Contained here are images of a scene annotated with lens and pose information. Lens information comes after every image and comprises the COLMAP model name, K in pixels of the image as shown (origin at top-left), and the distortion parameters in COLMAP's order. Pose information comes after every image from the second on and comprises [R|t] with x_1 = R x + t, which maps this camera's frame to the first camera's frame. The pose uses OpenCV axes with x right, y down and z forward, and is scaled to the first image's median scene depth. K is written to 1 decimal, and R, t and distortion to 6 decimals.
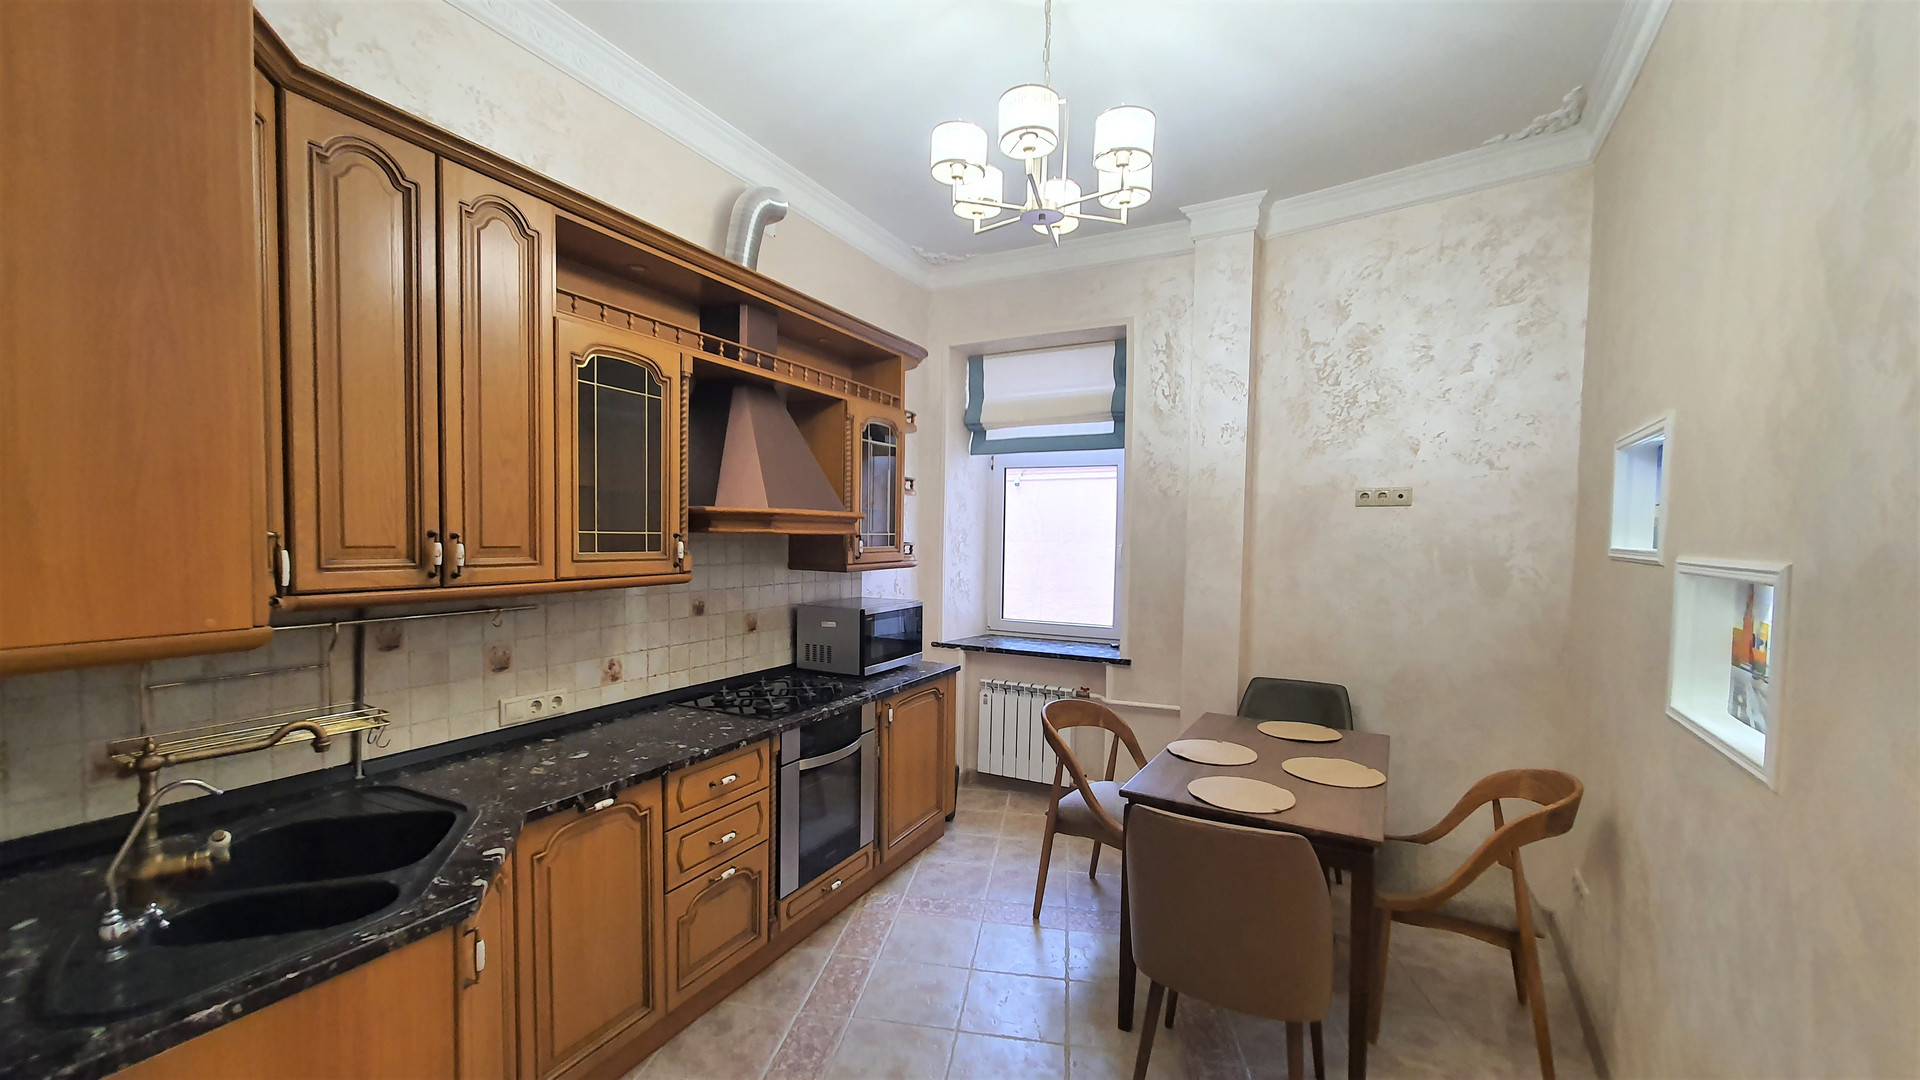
lens RADIAL K [[753.2, 0, 960.4], [0, 753.2, 558.6], [0, 0, 1]] dist [-0.003344, -0.000081]
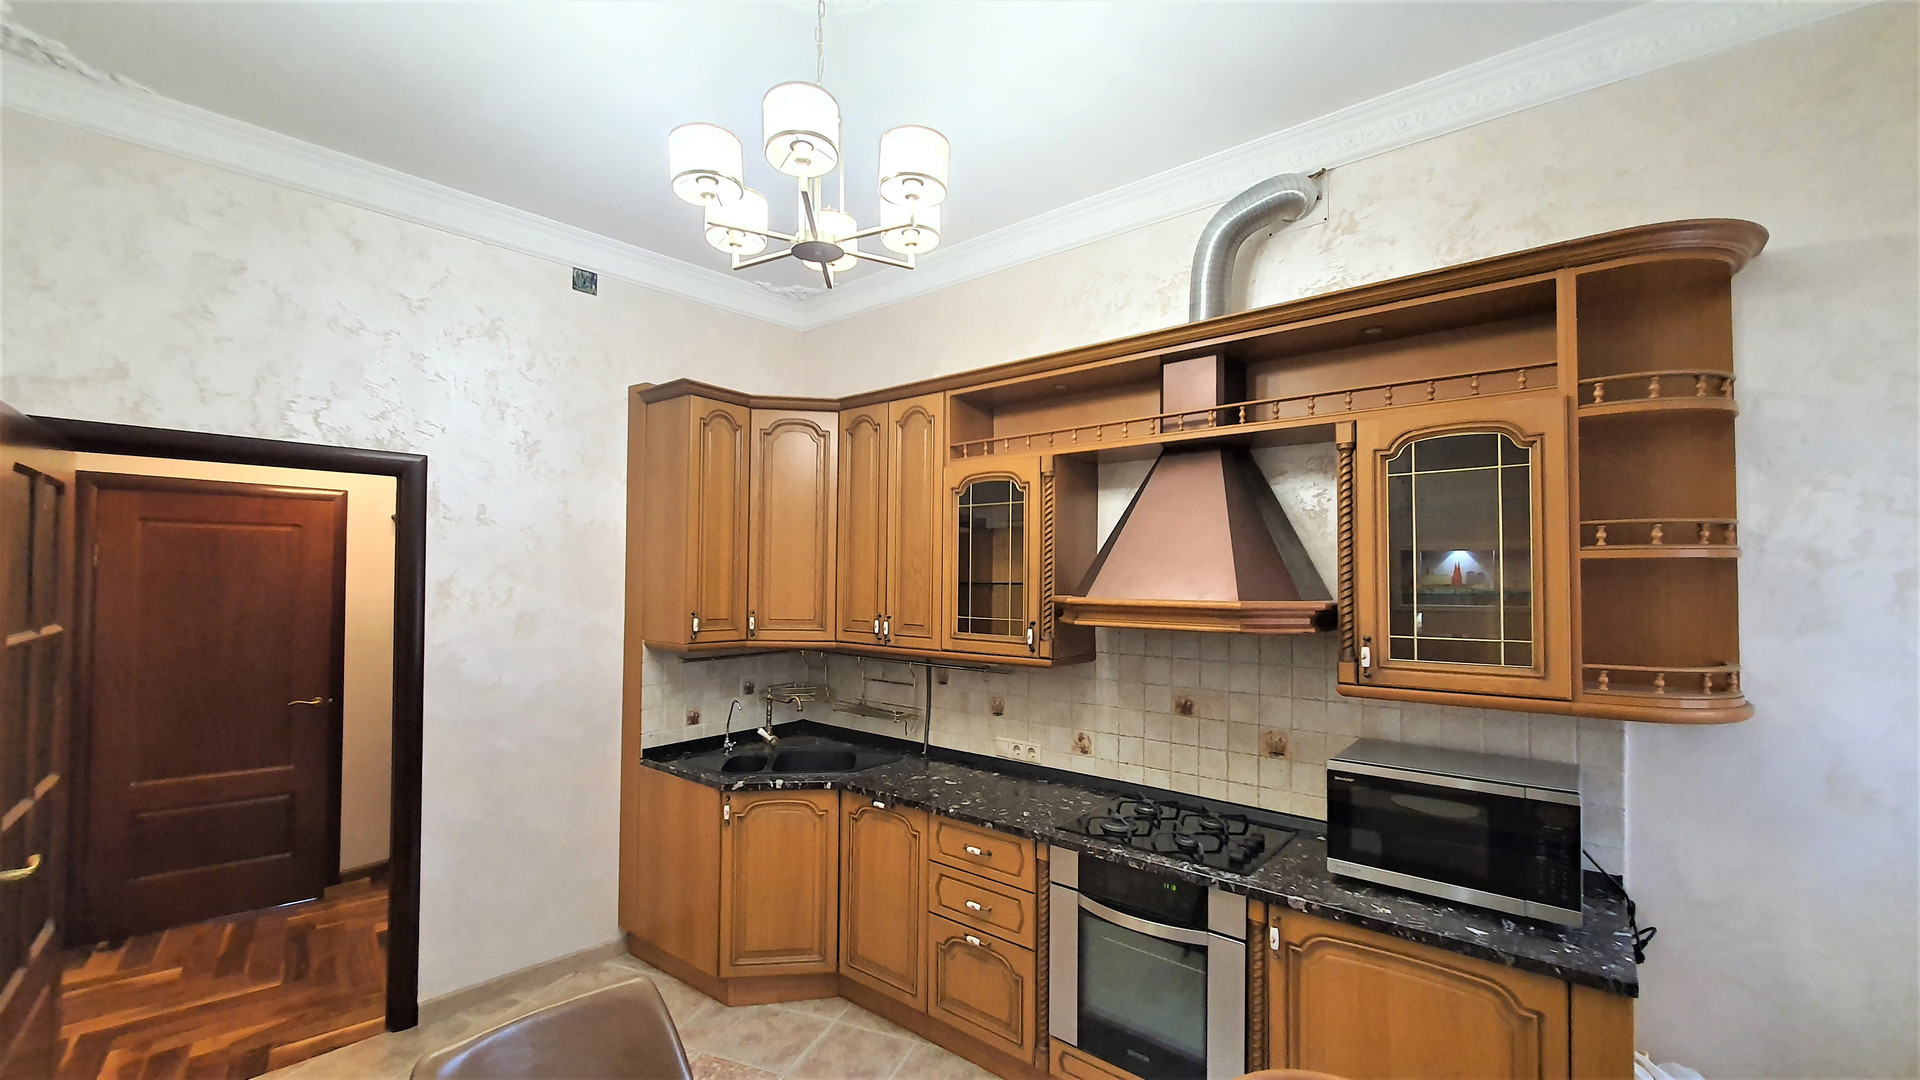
lens RADIAL K [[768.3, 0, 969.8], [0, 768.3, 569.2], [0, 0, 1]] dist [0.001212, 0.000048]
pose [[-0.224607, -0.038219, -0.973700, 0.740022], [-0.048592, 0.998427, -0.027981, -0.073009], [0.973237, 0.041029, -0.226111, 1.166120]]
